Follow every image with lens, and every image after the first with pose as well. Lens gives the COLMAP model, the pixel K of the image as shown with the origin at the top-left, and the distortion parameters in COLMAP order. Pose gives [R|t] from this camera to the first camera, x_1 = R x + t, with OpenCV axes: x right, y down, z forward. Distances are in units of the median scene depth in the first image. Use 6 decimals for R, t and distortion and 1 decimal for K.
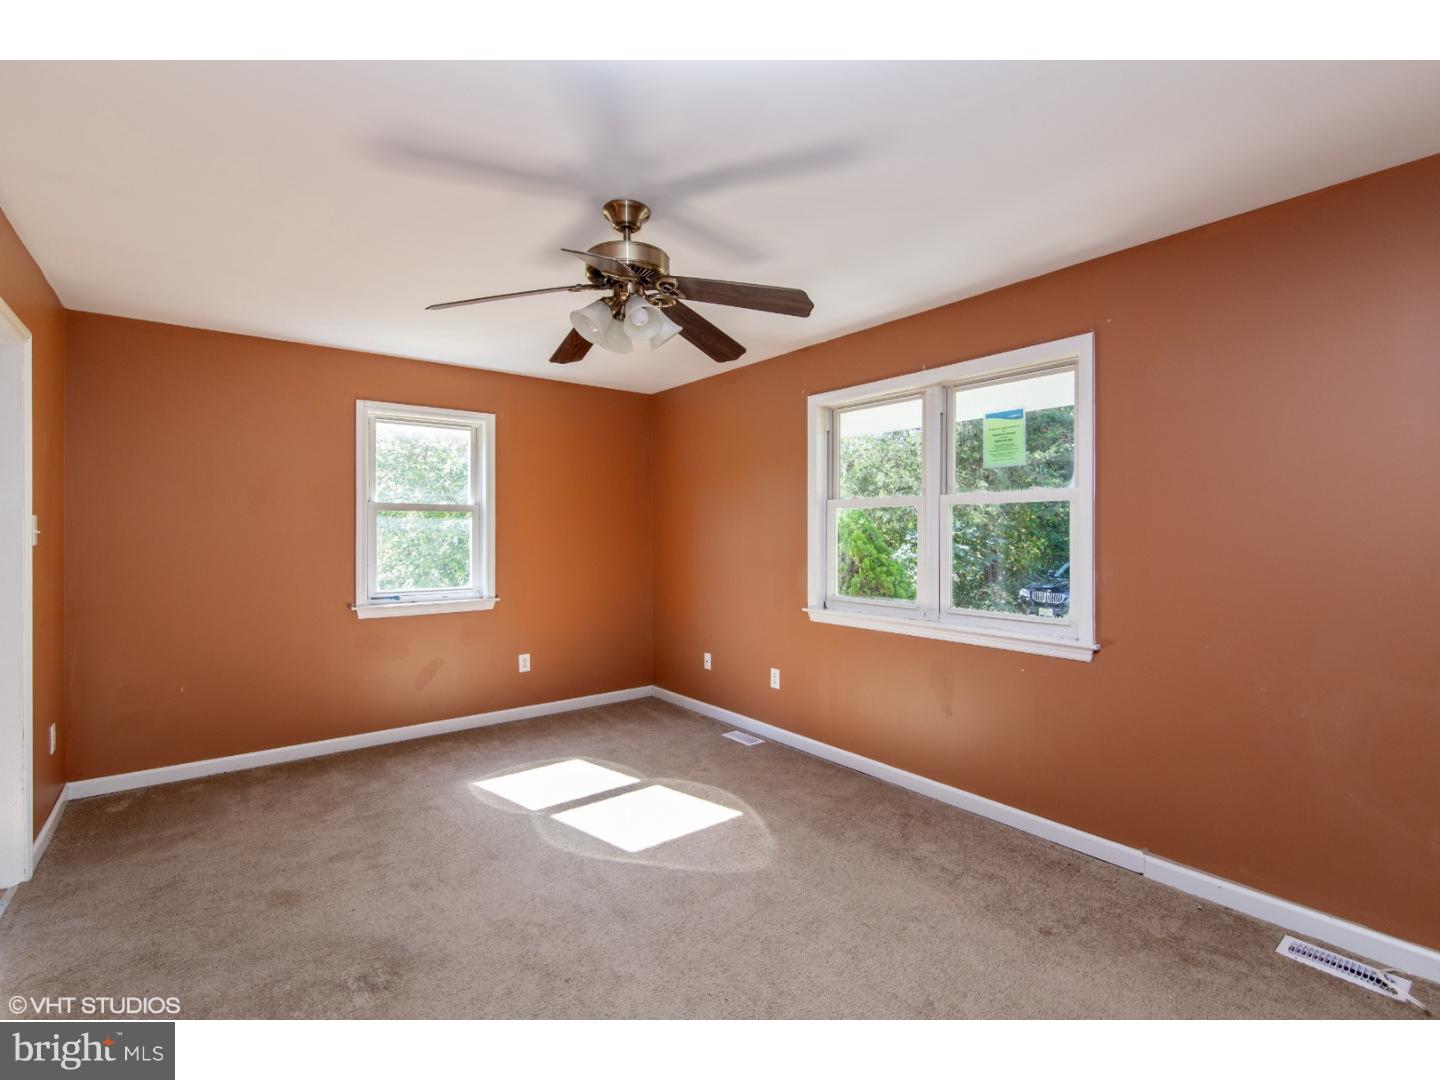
lens RADIAL K [[660.7, 0, 718.6], [0, 660.7, 537.5], [0, 0, 1]] dist [-0.000311, -0.000223]
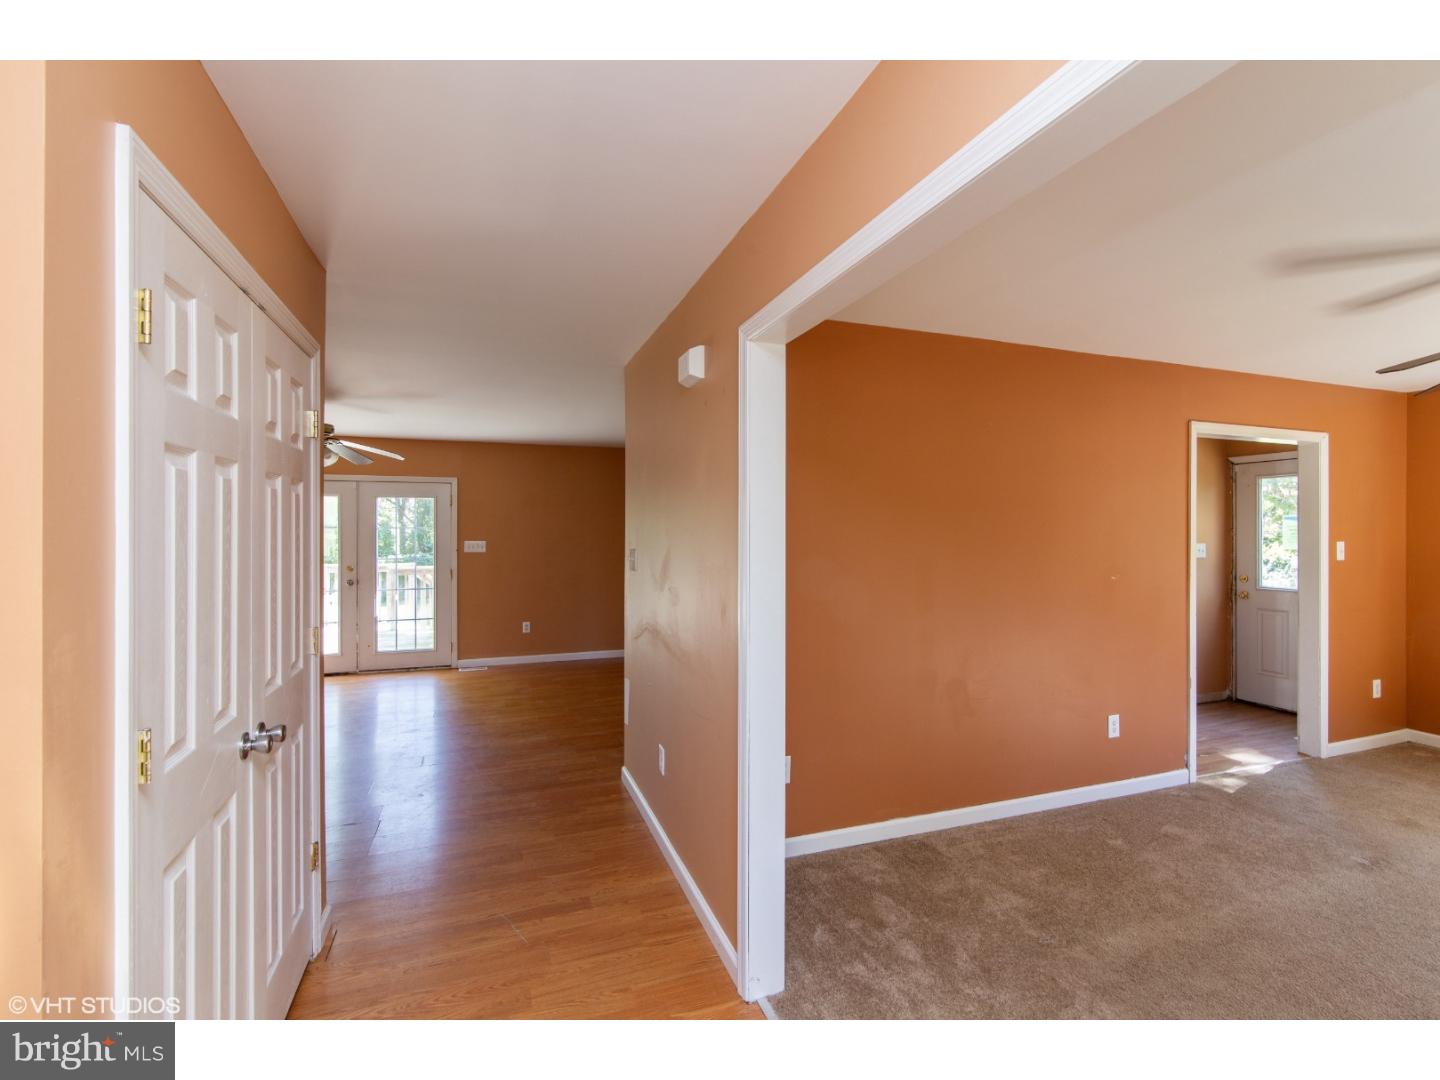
lens RADIAL K [[648.0, 0, 727.7], [0, 648.0, 531.5], [0, 0, 1]] dist [0.001683, -0.000180]
pose [[-0.307541, -0.002474, -0.951532, 0.665409], [-0.004620, 0.999989, -0.001106, -0.035221], [0.951524, 0.004056, -0.307549, 0.036504]]
